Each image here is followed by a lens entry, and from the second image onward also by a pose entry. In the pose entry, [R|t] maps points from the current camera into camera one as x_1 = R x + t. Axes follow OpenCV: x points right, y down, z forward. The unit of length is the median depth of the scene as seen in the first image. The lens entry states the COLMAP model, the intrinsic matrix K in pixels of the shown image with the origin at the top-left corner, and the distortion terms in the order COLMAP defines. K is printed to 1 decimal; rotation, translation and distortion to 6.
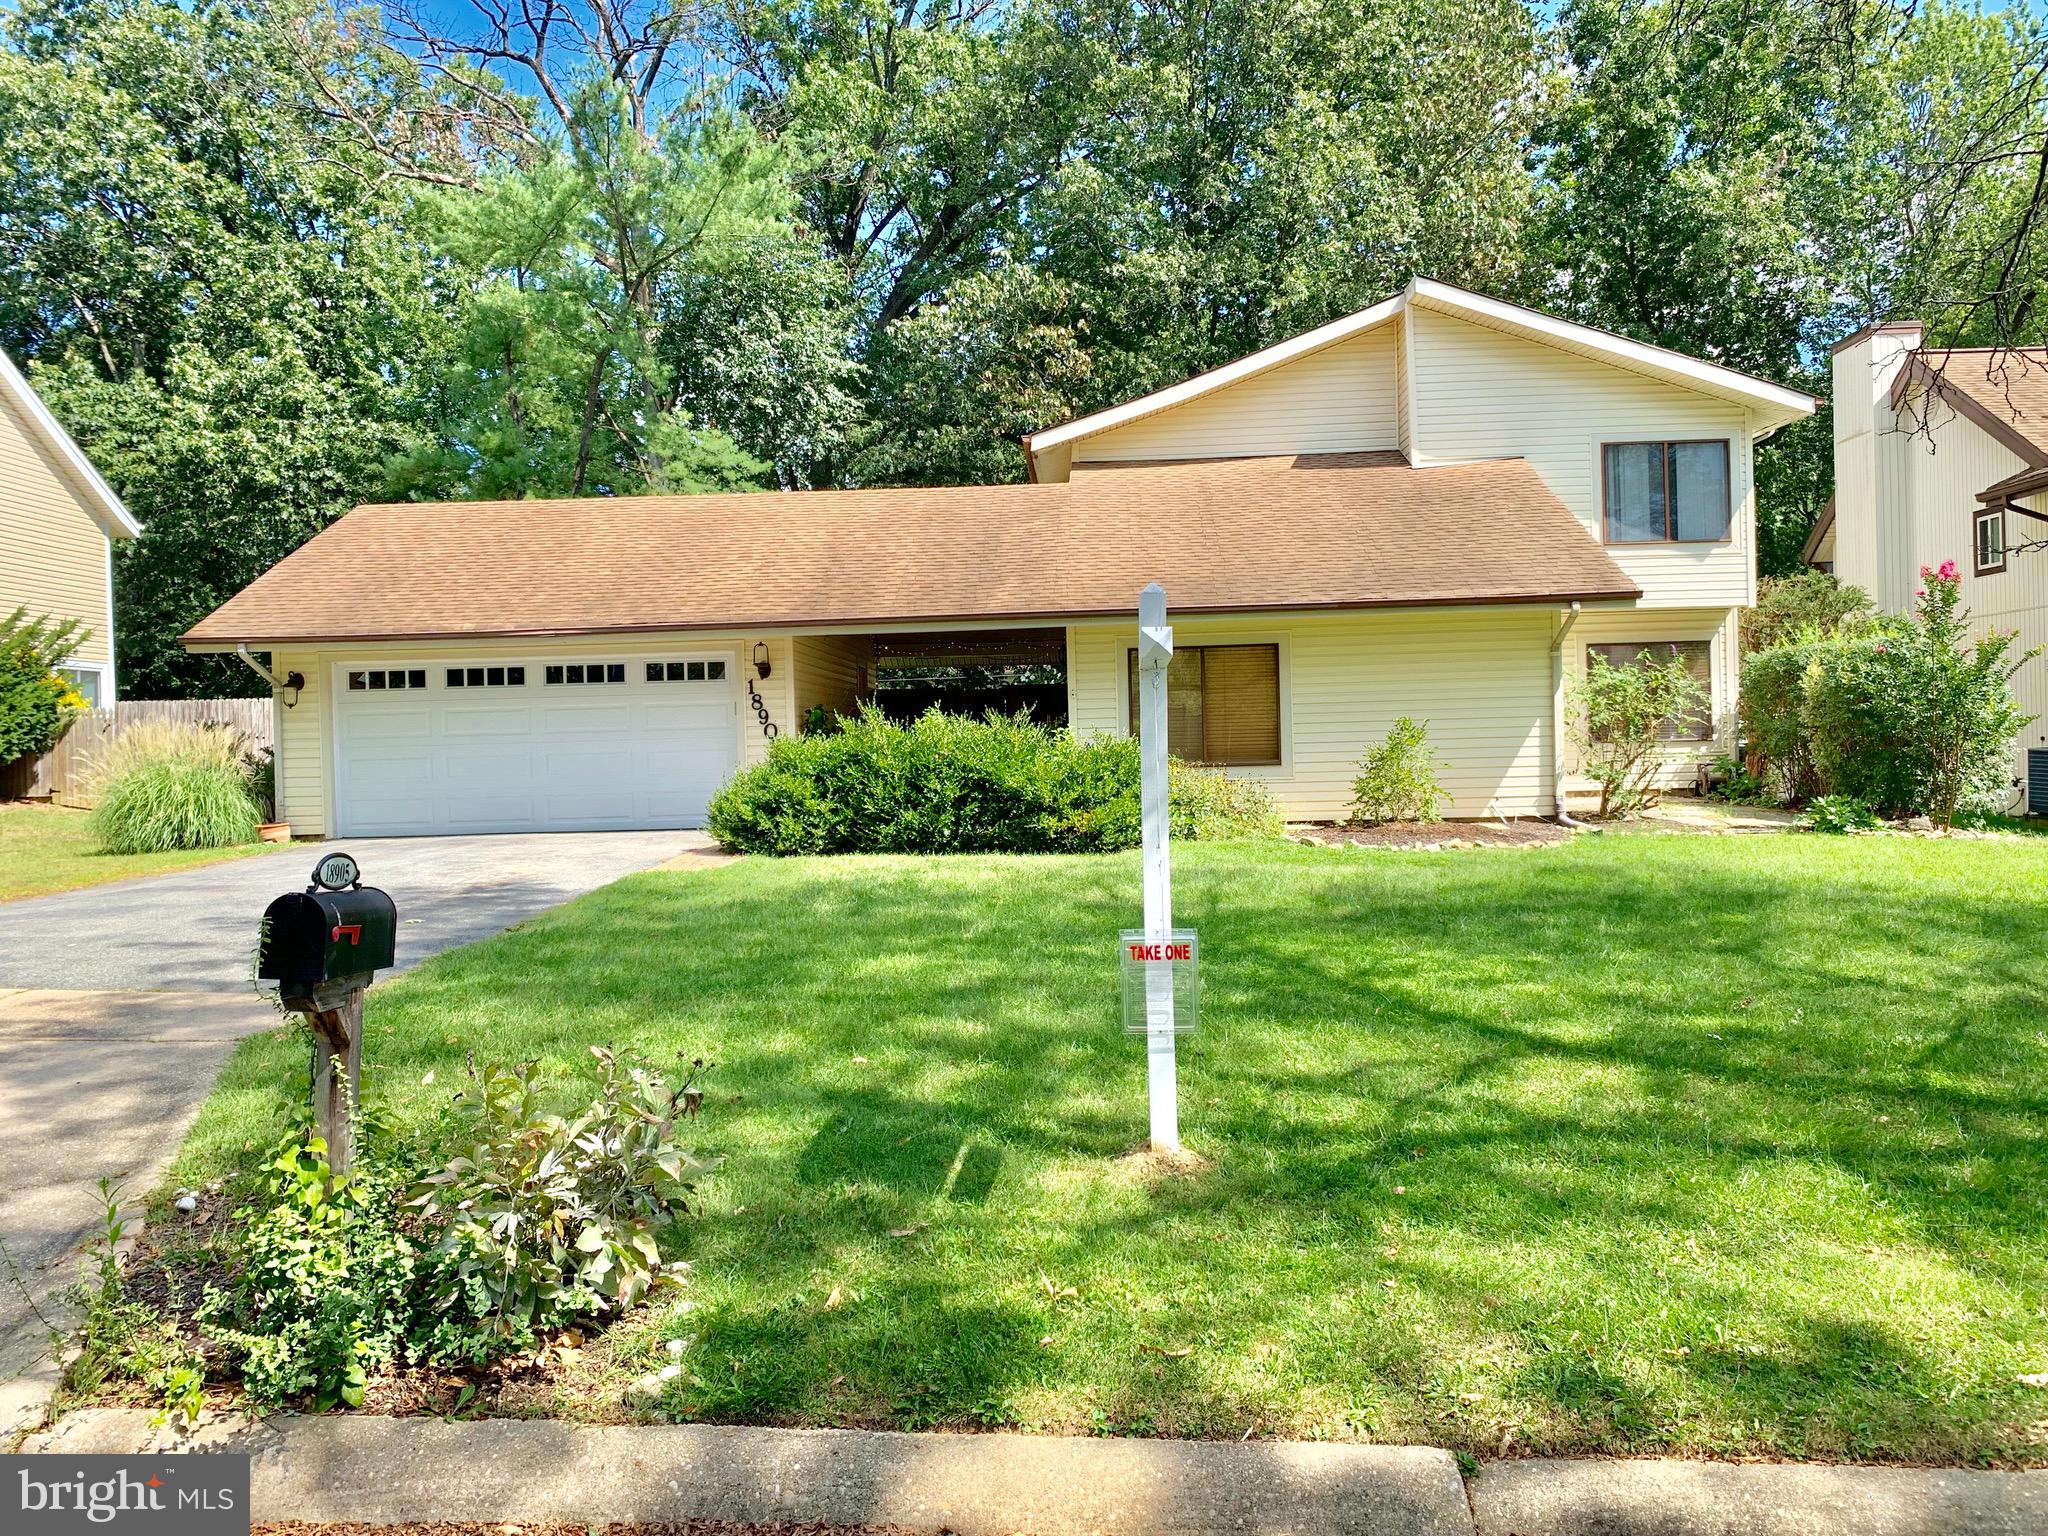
lens RADIAL K [[1585.5, 0, 1024.0], [0, 1585.5, 768.0], [0, 0, 1]] dist [0.035315, -0.005262]
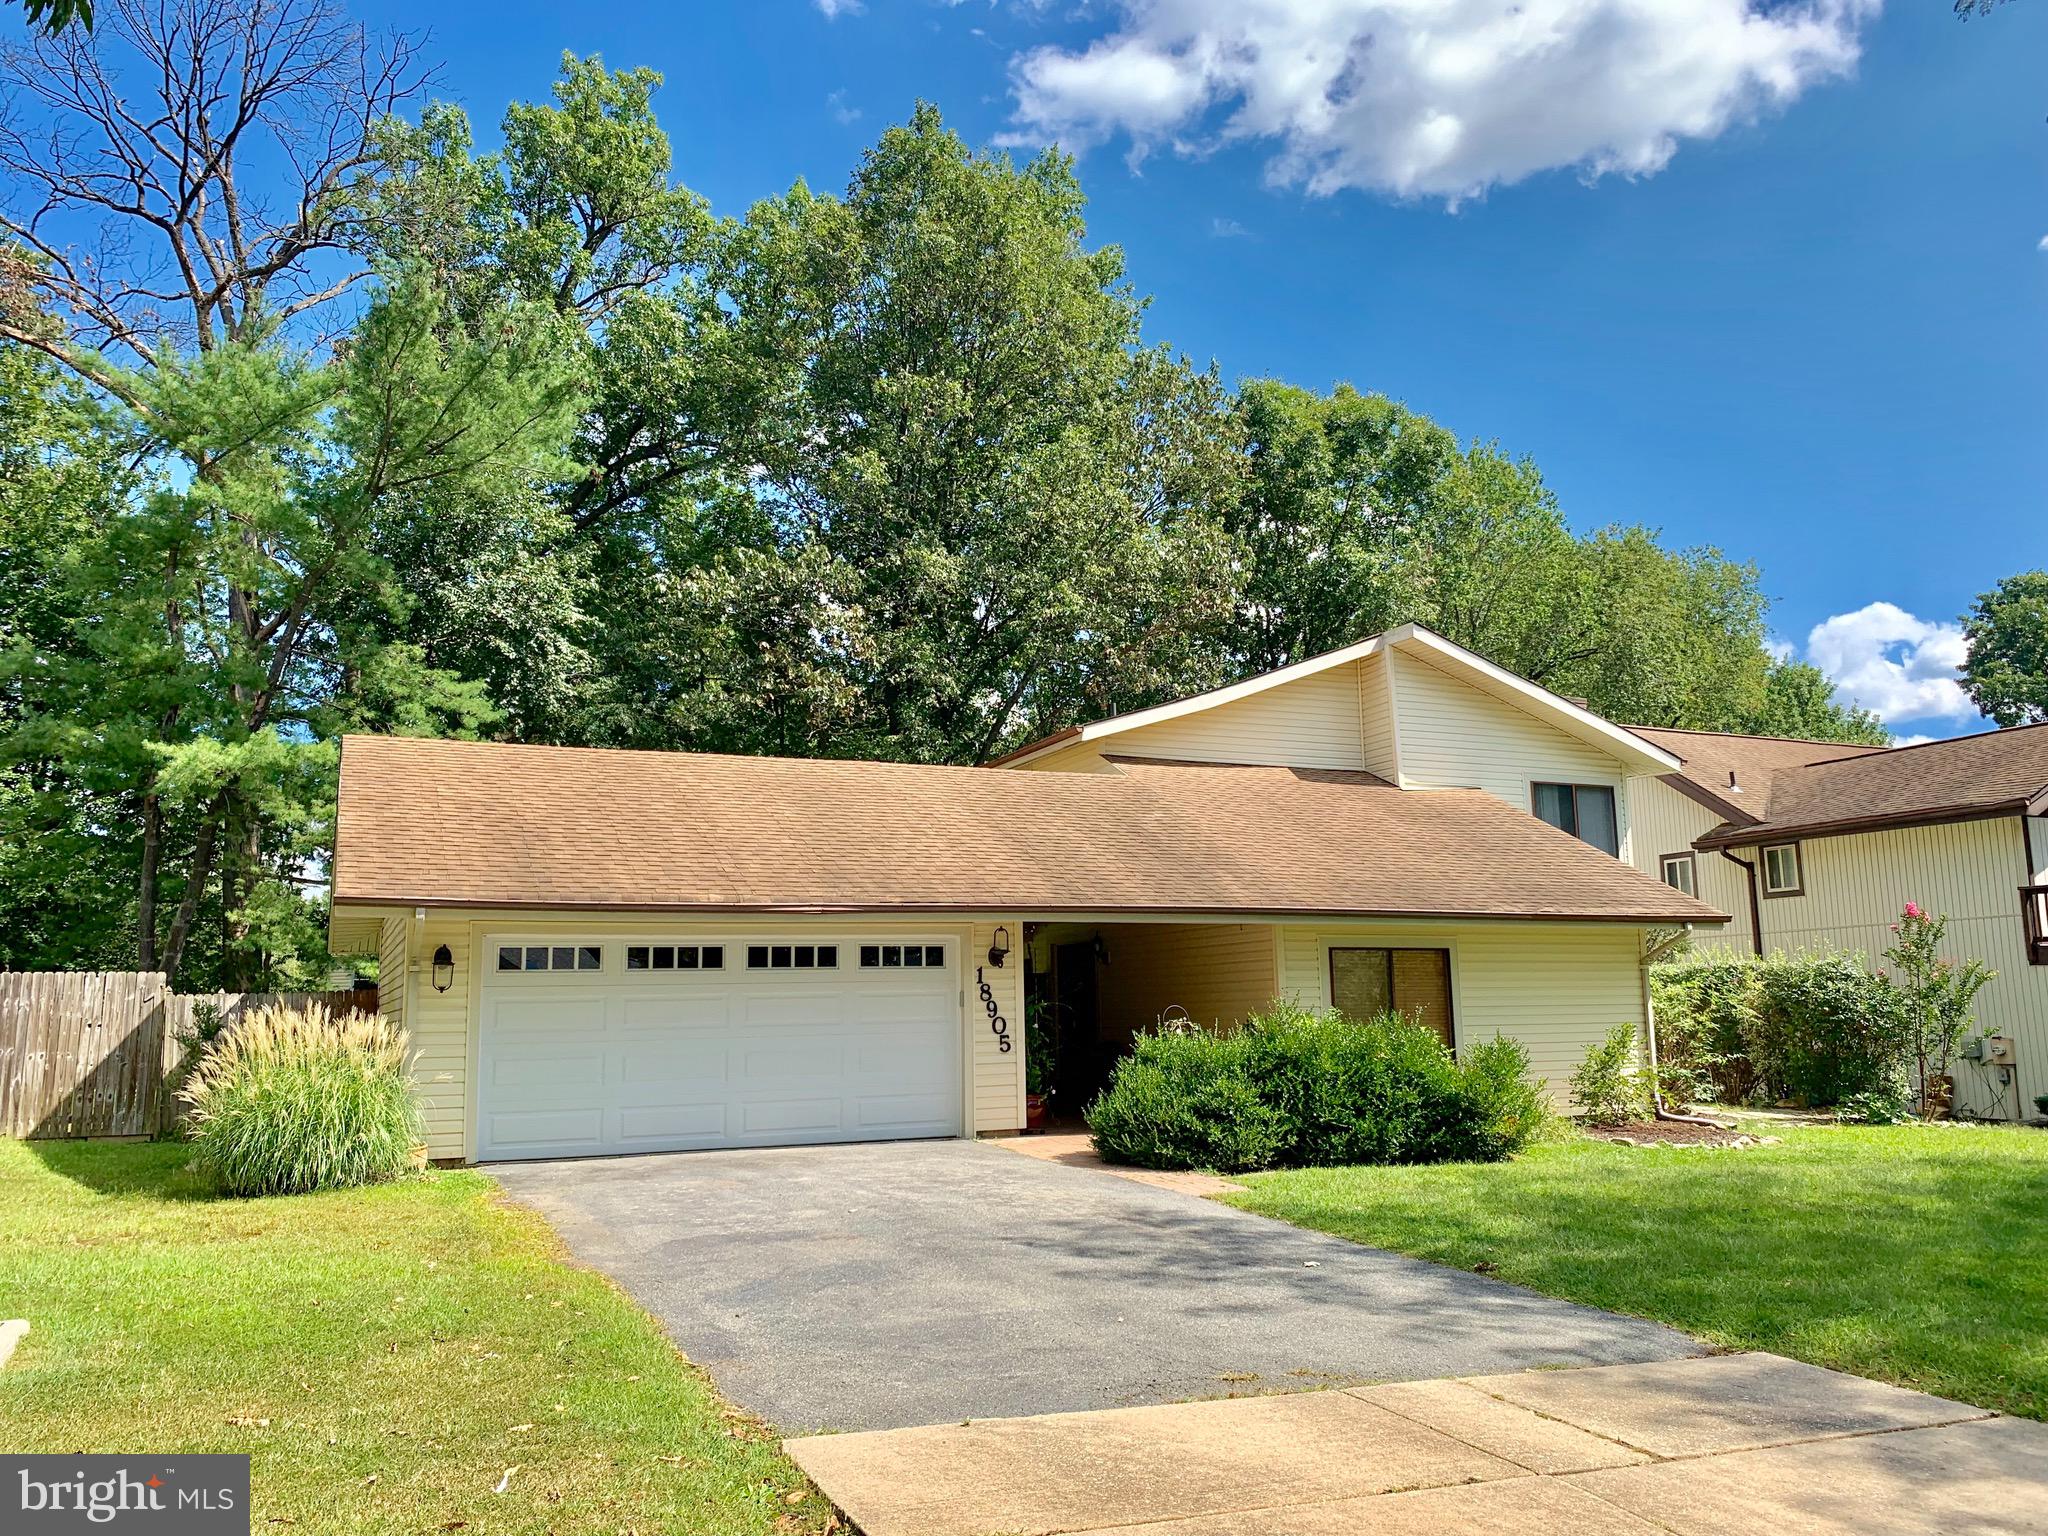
lens RADIAL K [[1522.7, 0, 1020.2], [0, 1522.7, 808.5], [0, 0, 1]] dist [0.091146, -0.092779]
pose [[0.891495, 0.071548, 0.447346, -0.542199], [-0.003974, 0.988647, -0.150203, -0.014409], [-0.453014, 0.132128, 0.881658, 0.200147]]
